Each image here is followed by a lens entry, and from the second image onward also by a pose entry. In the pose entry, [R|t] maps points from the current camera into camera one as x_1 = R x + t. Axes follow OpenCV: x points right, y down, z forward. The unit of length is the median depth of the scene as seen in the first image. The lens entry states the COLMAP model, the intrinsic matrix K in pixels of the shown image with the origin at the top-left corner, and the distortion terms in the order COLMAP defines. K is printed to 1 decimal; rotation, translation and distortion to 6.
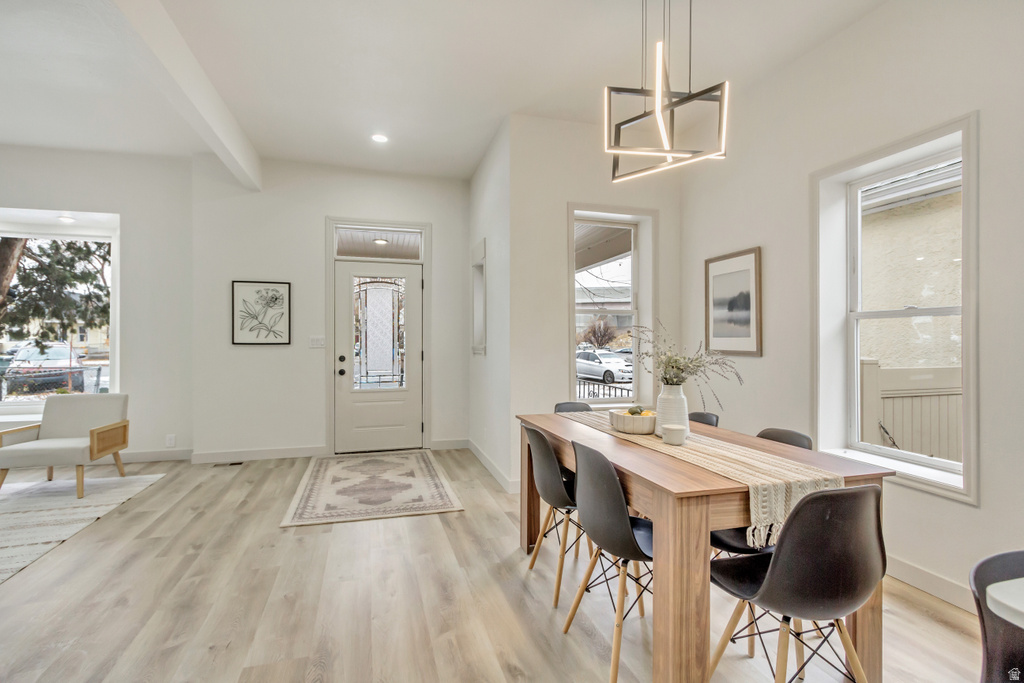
lens RADIAL K [[476.2, 0, 504.9], [0, 476.2, 340.3], [0, 0, 1]] dist [0.008504, 0.001025]
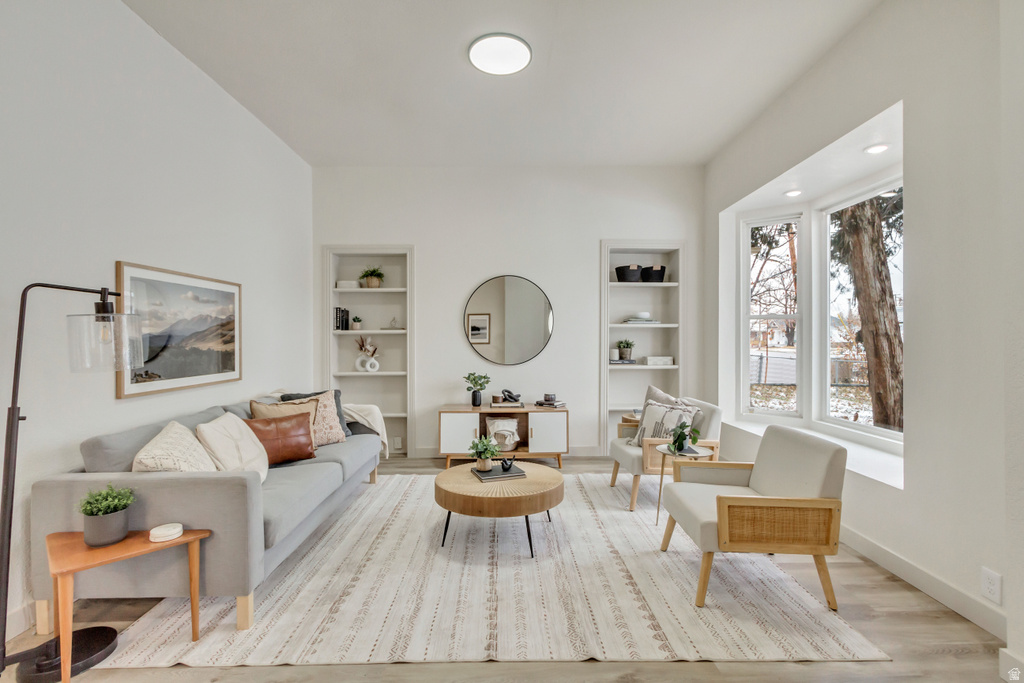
lens RADIAL K [[476.2, 0, 511.5], [0, 476.2, 339.0], [0, 0, 1]] dist [0.008504, 0.001025]
pose [[-0.253852, -0.002317, -0.967240, -0.265497], [-0.002501, 0.999995, -0.001739, -0.002627], [0.967240, 0.001977, -0.253857, 0.991011]]
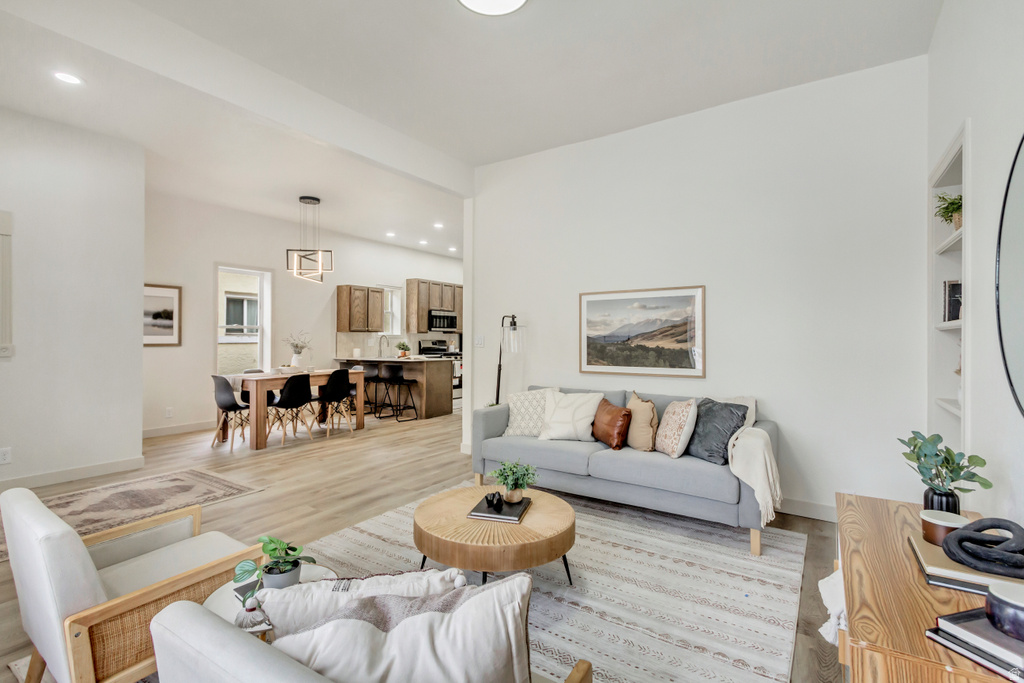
lens RADIAL K [[476.2, 0, 511.3], [0, 476.2, 336.1], [0, 0, 1]] dist [0.008504, 0.001025]
pose [[-0.644414, -0.002810, 0.764671, -1.653913], [-0.001353, 0.999996, 0.002535, -0.010604], [-0.764675, 0.000599, -0.644415, 1.180894]]
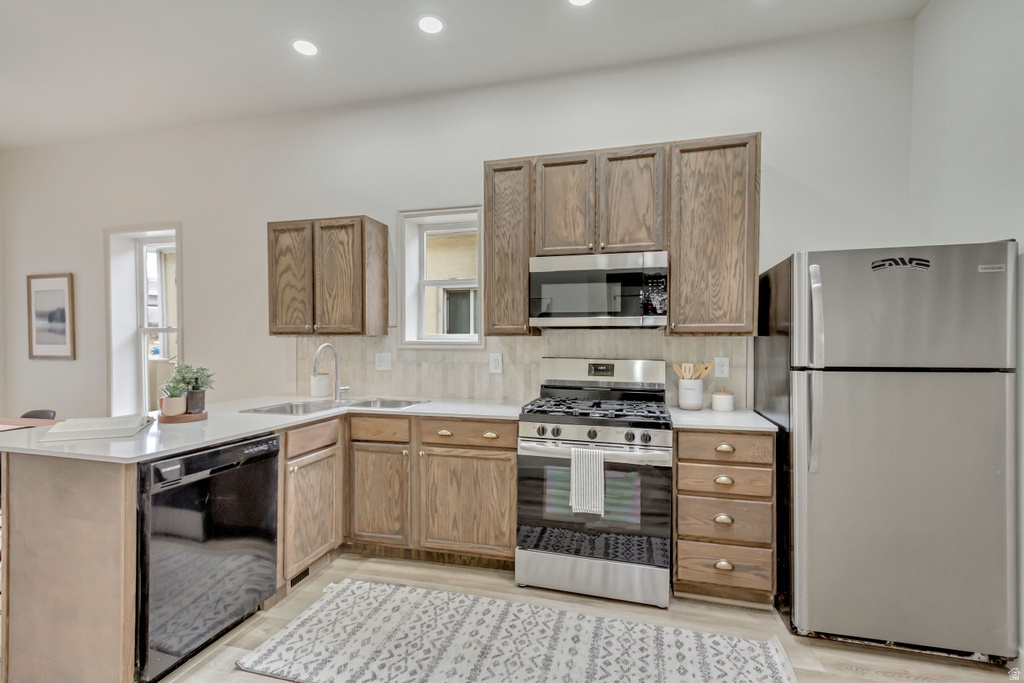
lens RADIAL K [[476.2, 0, 515.4], [0, 476.2, 345.5], [0, 0, 1]] dist [0.008504, 0.001025]
pose [[0.521427, -0.008525, 0.853253, 0.058065], [0.003576, 0.999963, 0.007806, -0.009441], [-0.853288, -0.001019, 0.521438, -0.644477]]
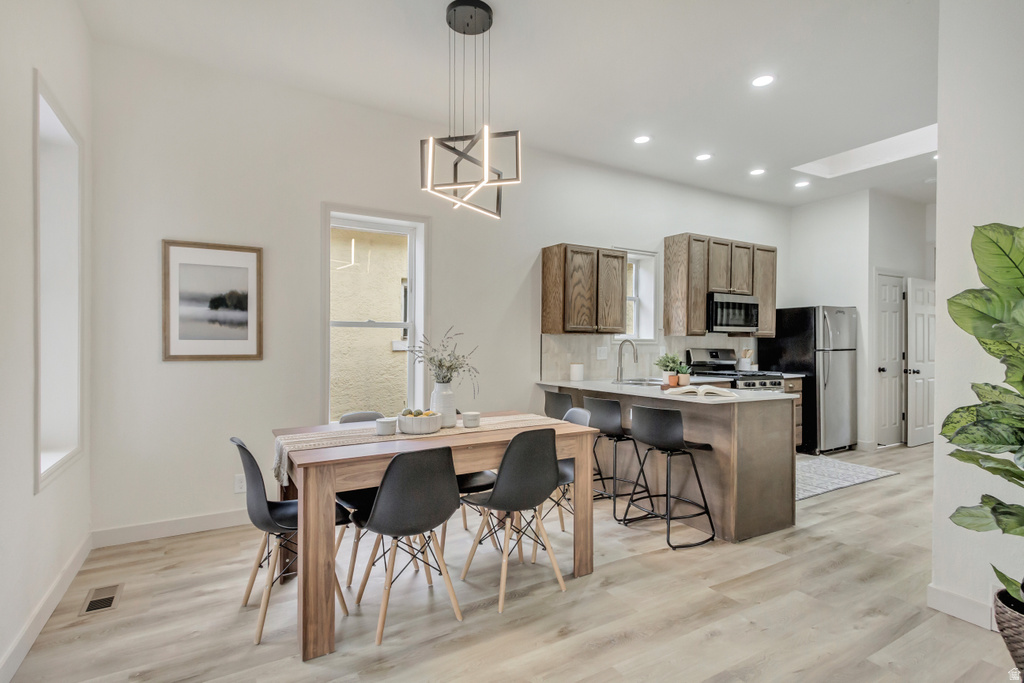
lens RADIAL K [[503.3, 0, 507.1], [0, 503.3, 340.9], [0, 0, 1]] dist [0.015858, 0.000286]
pose [[-0.243666, -0.002794, 0.969855, -0.585344], [-0.001377, 0.999996, 0.002535, -0.007465], [-0.969858, -0.000718, -0.243669, 0.741655]]
